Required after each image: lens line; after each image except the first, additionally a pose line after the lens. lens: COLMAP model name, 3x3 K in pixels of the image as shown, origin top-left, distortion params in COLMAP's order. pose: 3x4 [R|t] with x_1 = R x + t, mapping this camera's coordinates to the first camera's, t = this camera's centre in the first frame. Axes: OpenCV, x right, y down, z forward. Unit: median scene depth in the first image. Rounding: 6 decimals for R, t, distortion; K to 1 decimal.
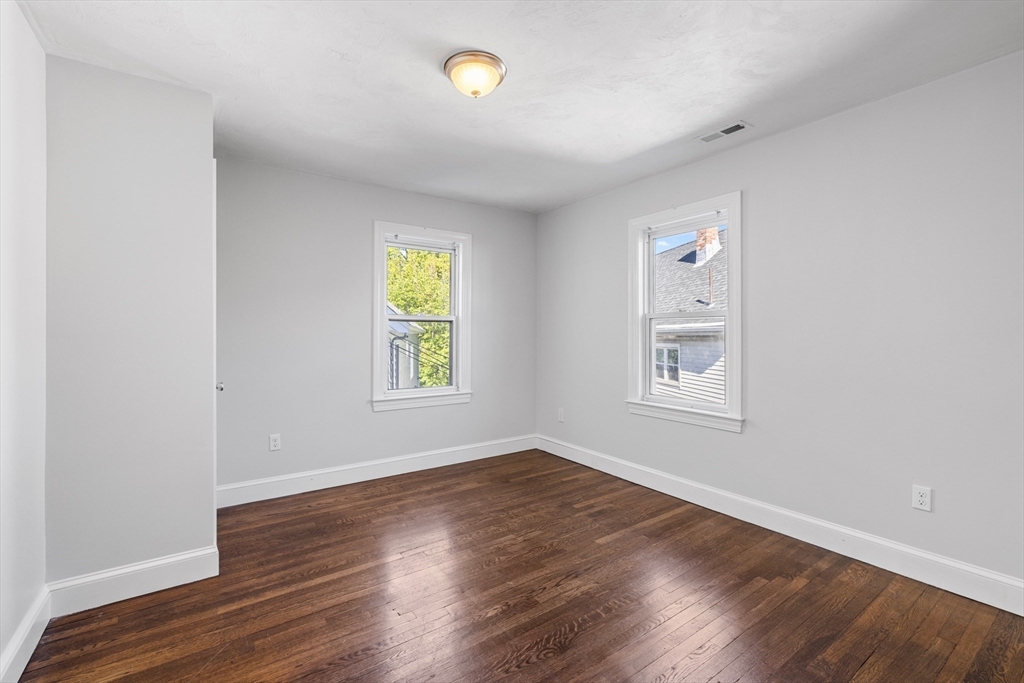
lens RADIAL K [[444.7, 0, 507.5], [0, 444.7, 337.9], [0, 0, 1]] dist [-0.000619, 0.000102]
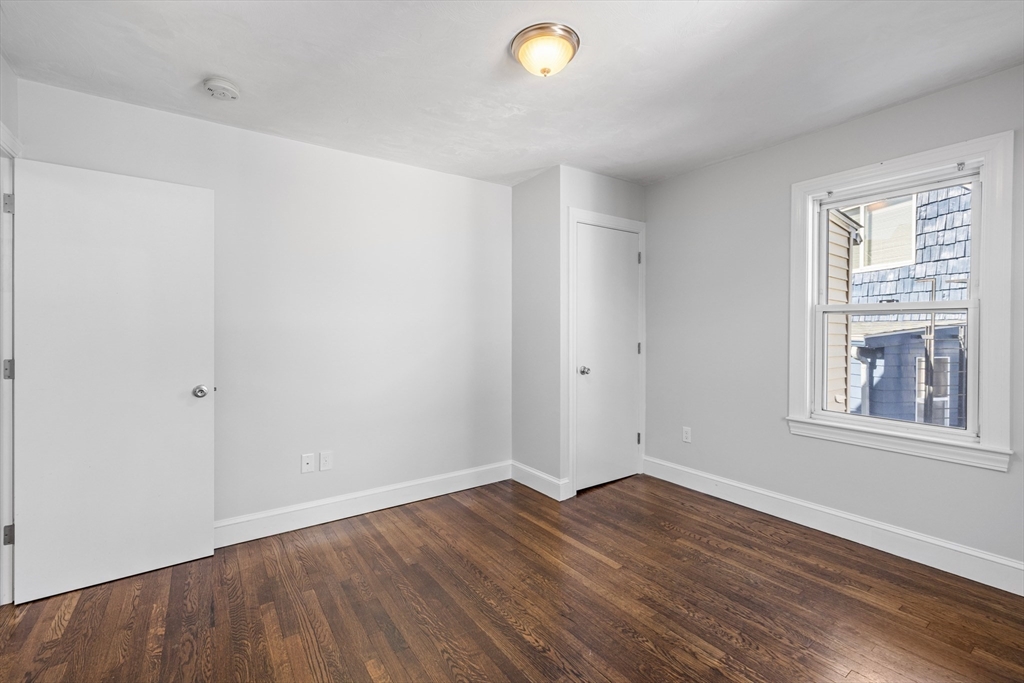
lens RADIAL K [[444.7, 0, 507.5], [0, 444.7, 334.7], [0, 0, 1]] dist [-0.000619, 0.000102]
pose [[-0.001538, 0.013303, -0.999910, 0.553676], [-0.011460, 0.999846, 0.013320, -0.011084], [0.999933, 0.011480, -0.001385, 0.603613]]
